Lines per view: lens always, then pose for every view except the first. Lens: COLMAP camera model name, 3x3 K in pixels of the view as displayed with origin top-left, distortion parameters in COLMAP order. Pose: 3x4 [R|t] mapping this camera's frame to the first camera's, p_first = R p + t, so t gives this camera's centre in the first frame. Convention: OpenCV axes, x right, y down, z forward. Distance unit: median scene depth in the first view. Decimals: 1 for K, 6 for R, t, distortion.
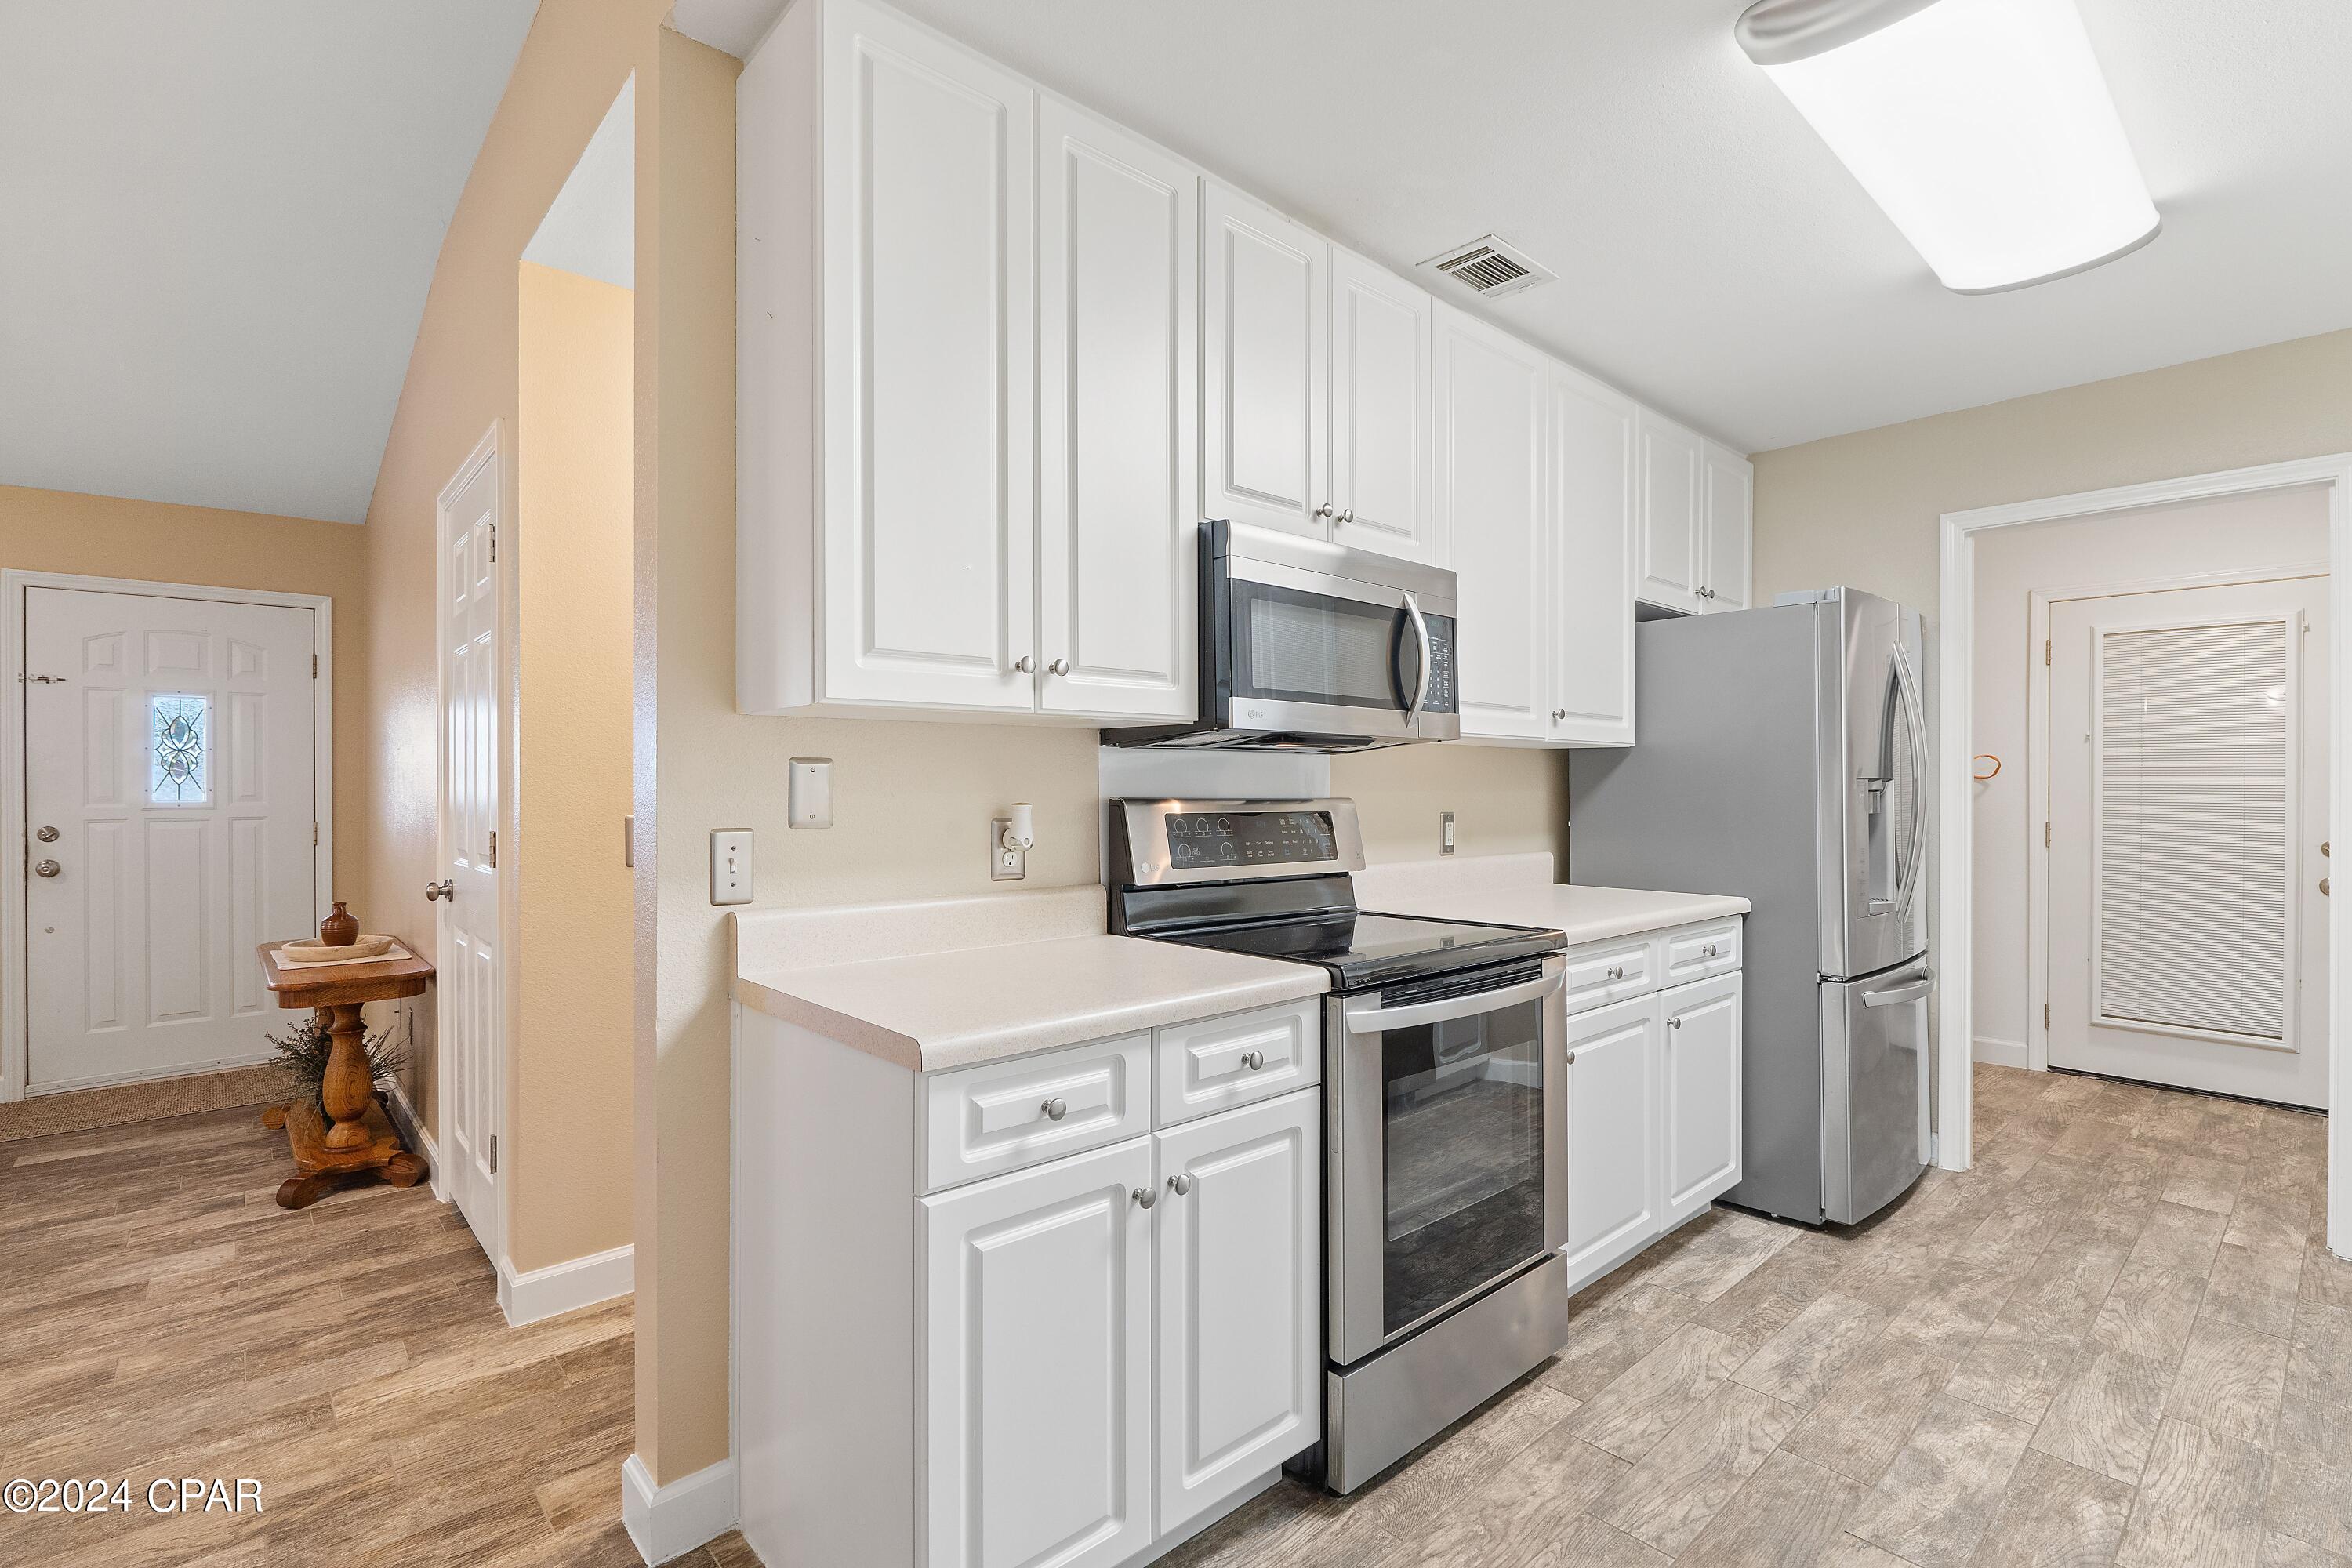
lens RADIAL K [[1074.0, 0, 1176.0], [0, 1074.0, 784.0], [0, 0, 1]] dist [-0.004172, -0.000764]
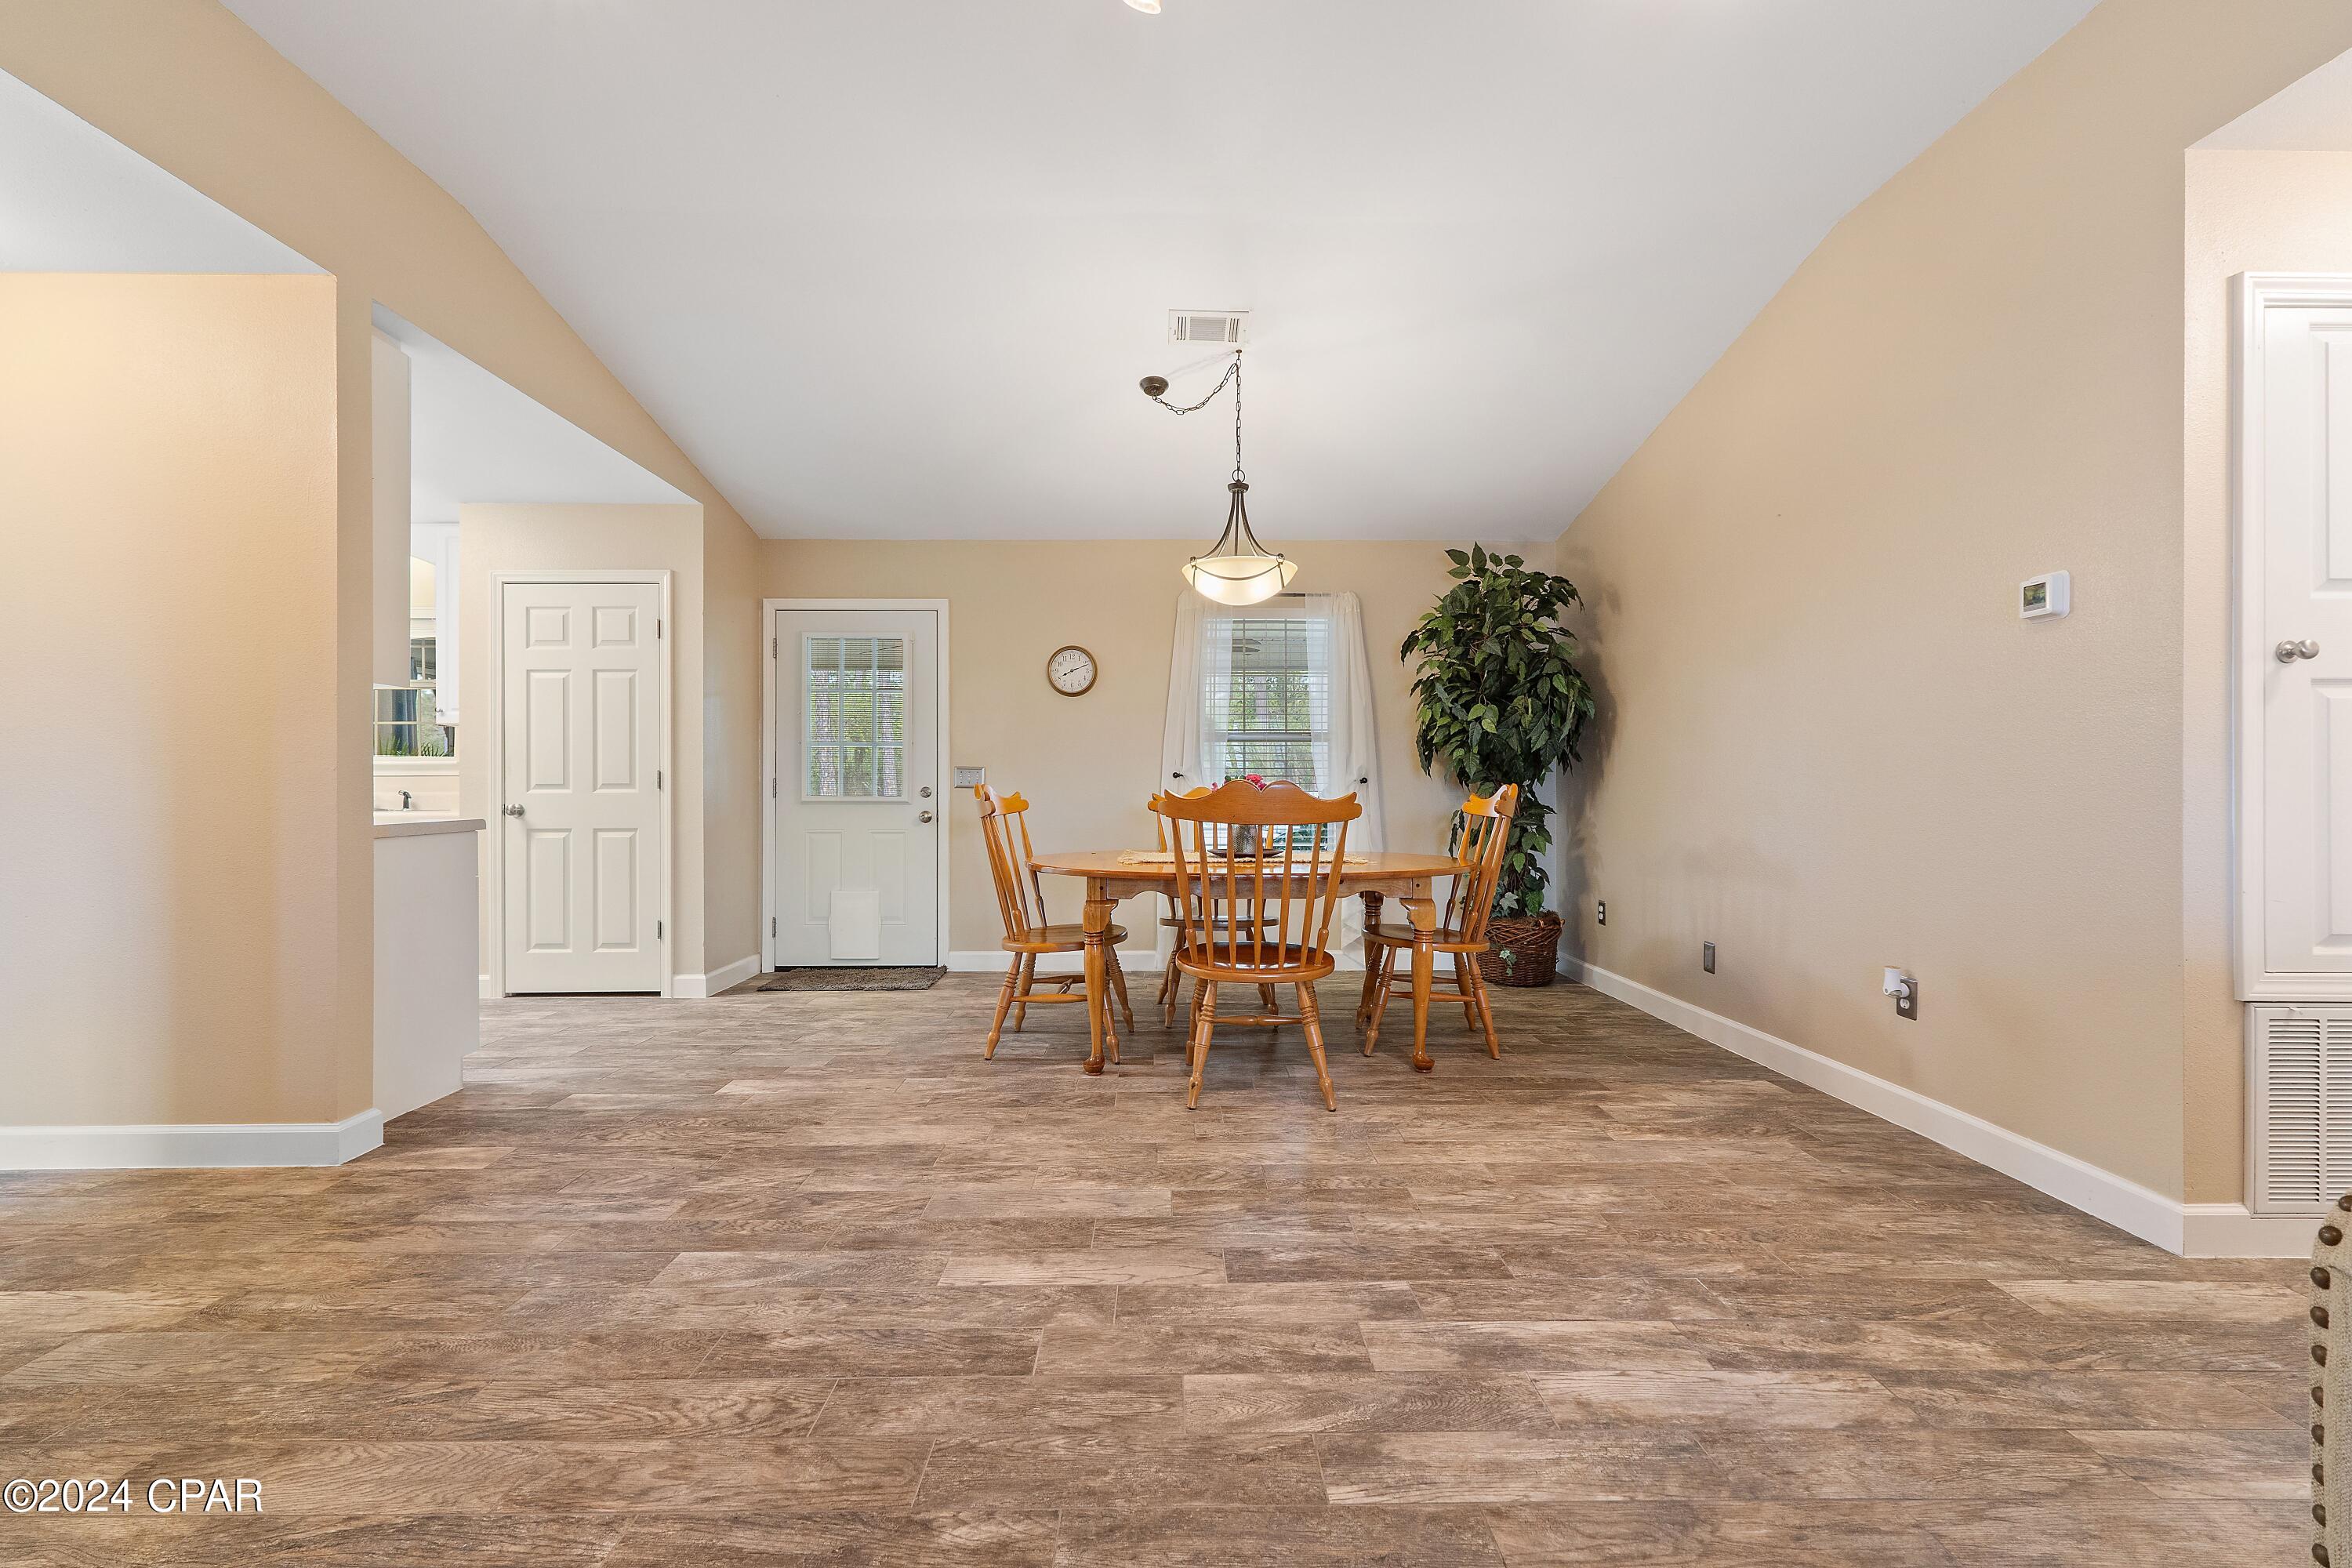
lens RADIAL K [[982.0, 0, 1173.6], [0, 982.0, 777.7], [0, 0, 1]] dist [0.004653, -0.000064]
pose [[-0.753965, 0.006371, 0.656884, -1.891149], [0.001242, 0.999965, -0.008274, 0.086868], [-0.656914, -0.005422, -0.753946, 1.000121]]
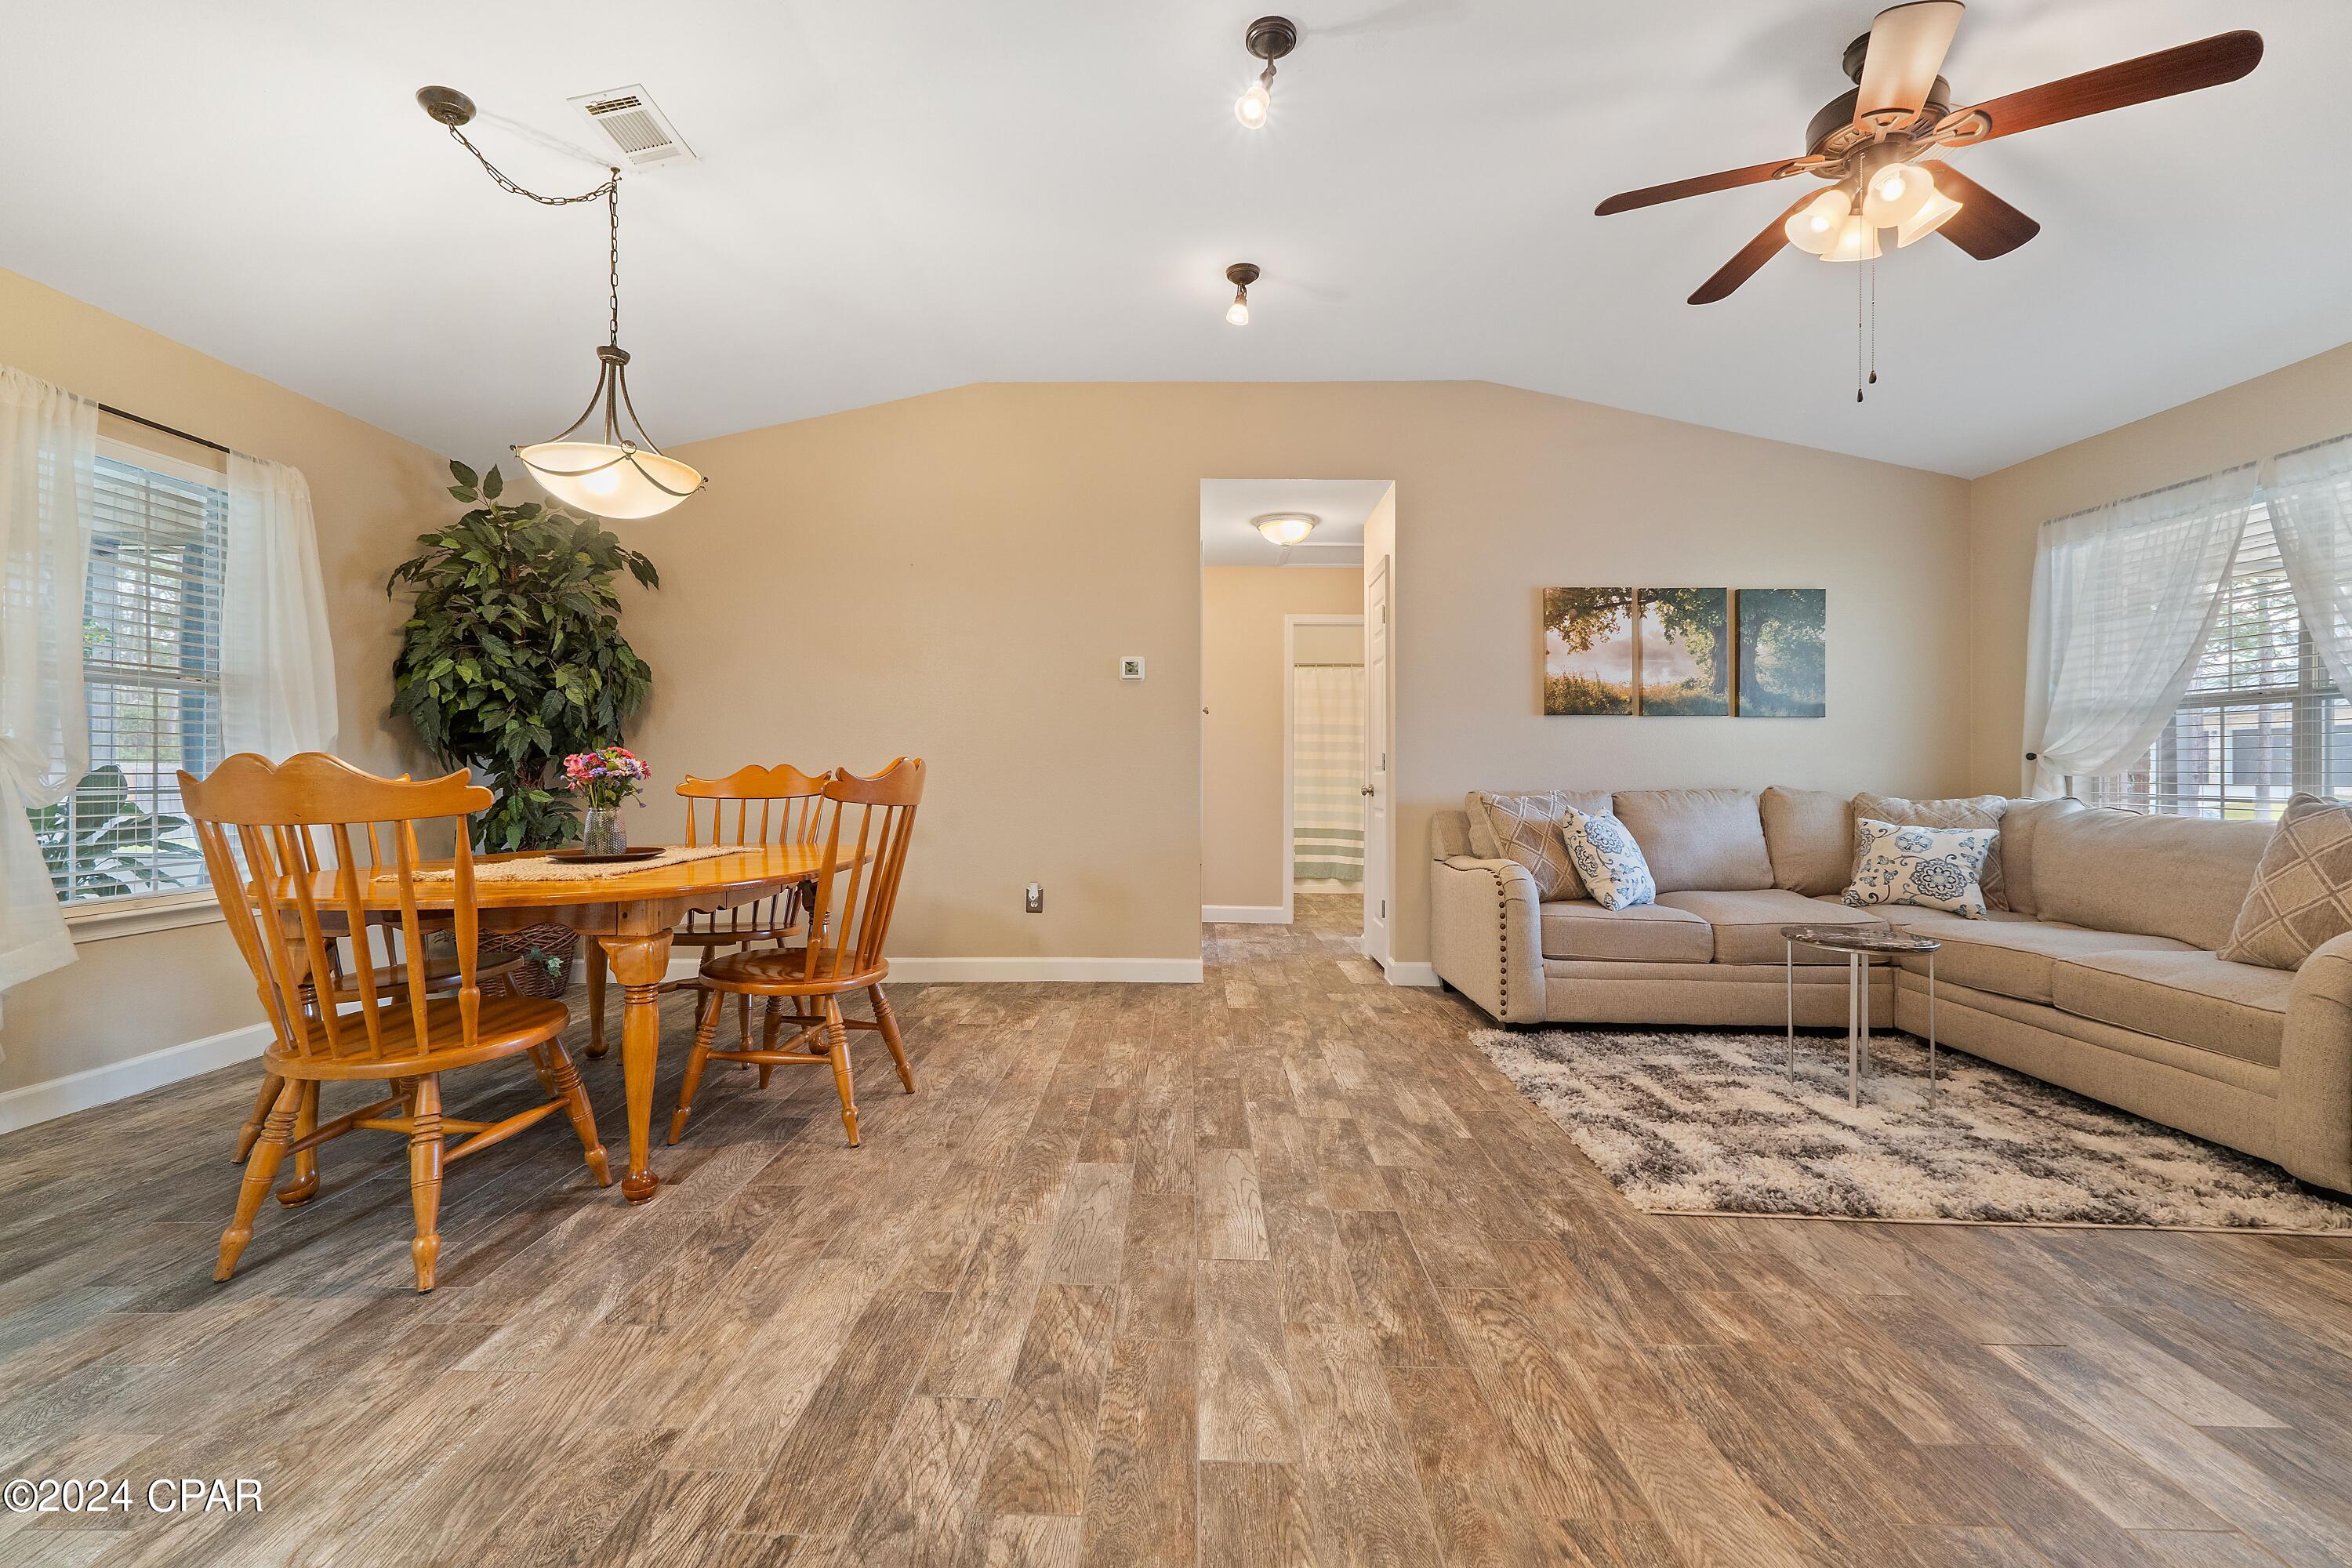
lens RADIAL K [[987.2, 0, 1170.8], [0, 987.2, 767.4], [0, 0, 1]] dist [0.006826, 0.000429]
pose [[-0.677776, -0.005406, -0.735249, -0.444600], [-0.002363, 0.999984, -0.005174, 0.095799], [0.735265, -0.001770, -0.677777, 1.011139]]
